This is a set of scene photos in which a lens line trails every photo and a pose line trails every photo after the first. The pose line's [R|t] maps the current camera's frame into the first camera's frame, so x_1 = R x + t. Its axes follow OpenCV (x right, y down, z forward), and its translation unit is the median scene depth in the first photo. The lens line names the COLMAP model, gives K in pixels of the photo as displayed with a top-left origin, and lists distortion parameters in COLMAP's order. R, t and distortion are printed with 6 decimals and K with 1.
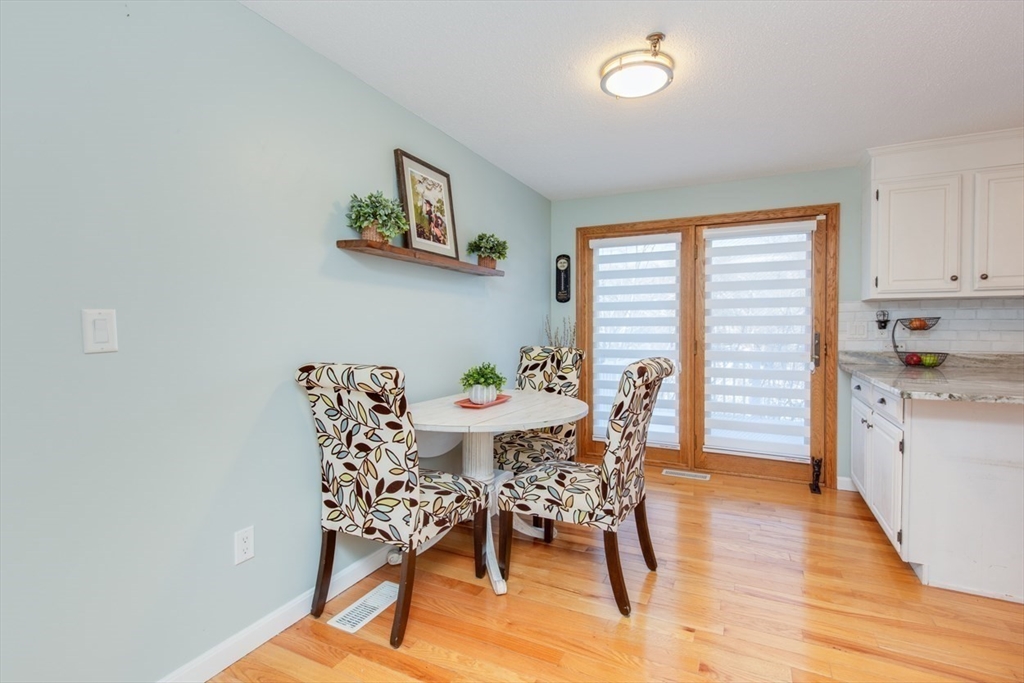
lens RADIAL K [[475.7, 0, 517.5], [0, 475.7, 333.0], [0, 0, 1]] dist [0.003504, -0.001210]
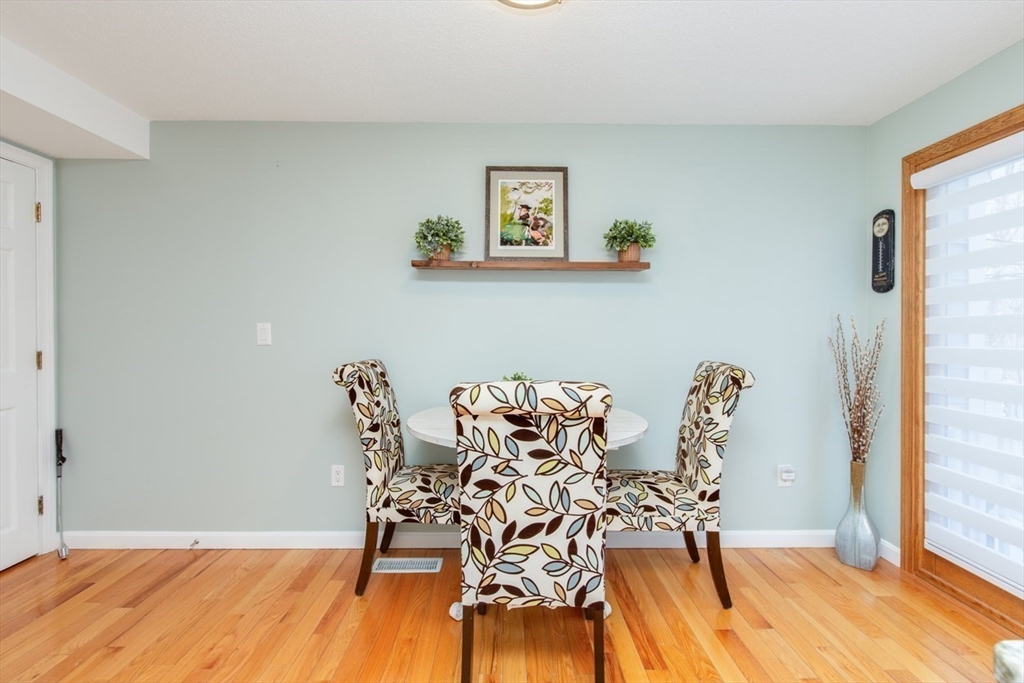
lens RADIAL K [[475.7, 0, 514.5], [0, 475.7, 334.4], [0, 0, 1]] dist [0.003504, -0.001210]
pose [[0.441417, 0.003313, -0.897296, 0.587359], [-0.014291, 0.999892, -0.003338, -0.005710], [0.897188, 0.014296, 0.441416, 0.469538]]
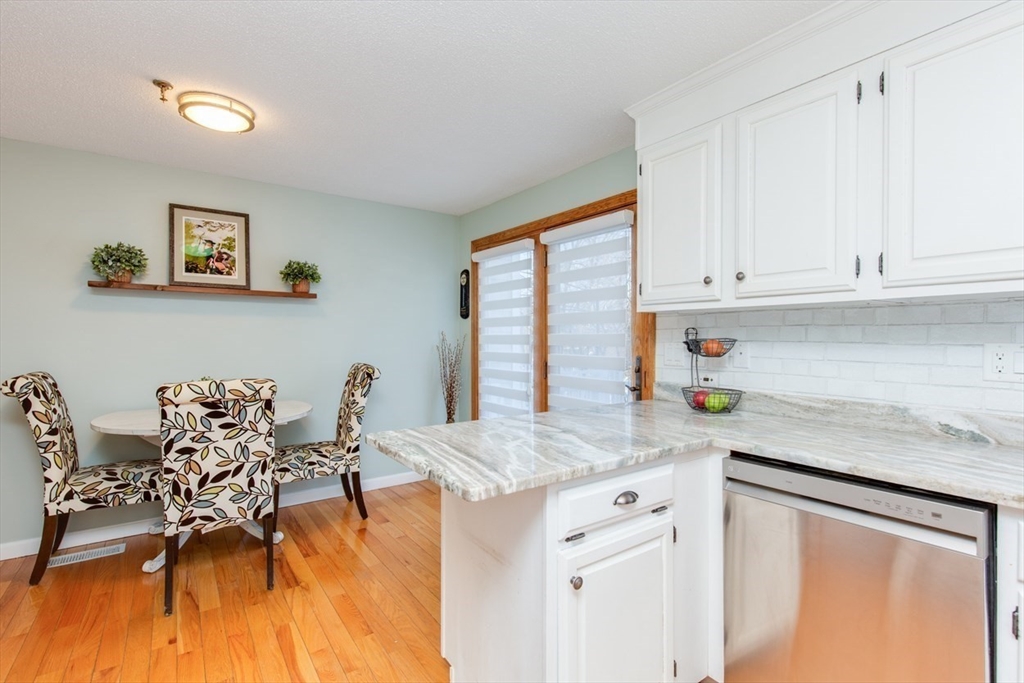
lens RADIAL K [[475.7, 0, 518.5], [0, 475.7, 340.6], [0, 0, 1]] dist [0.003504, -0.001210]
pose [[0.878454, 0.007676, -0.477766, 0.922897], [-0.009619, 0.999952, -0.001621, -0.025462], [0.477731, 0.006020, 0.878486, 0.269208]]
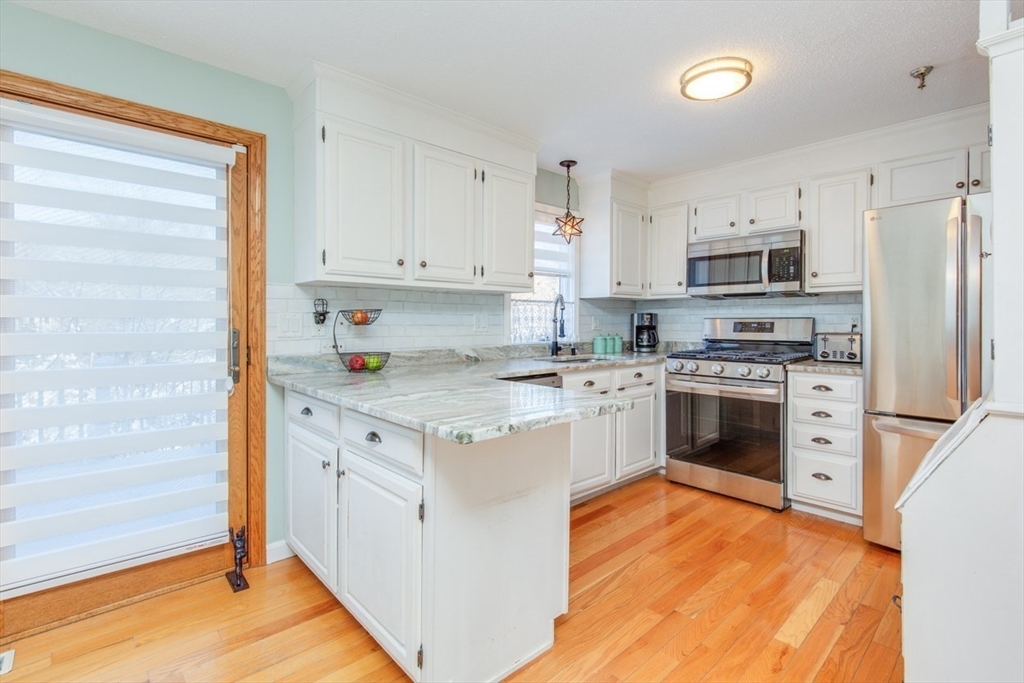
lens RADIAL K [[475.7, 0, 502.1], [0, 475.7, 326.9], [0, 0, 1]] dist [0.003504, -0.001210]
pose [[0.375754, -0.006495, 0.926697, 0.196663], [0.008687, 0.999956, 0.003486, -0.003667], [-0.926679, 0.006741, 0.375794, 0.485186]]
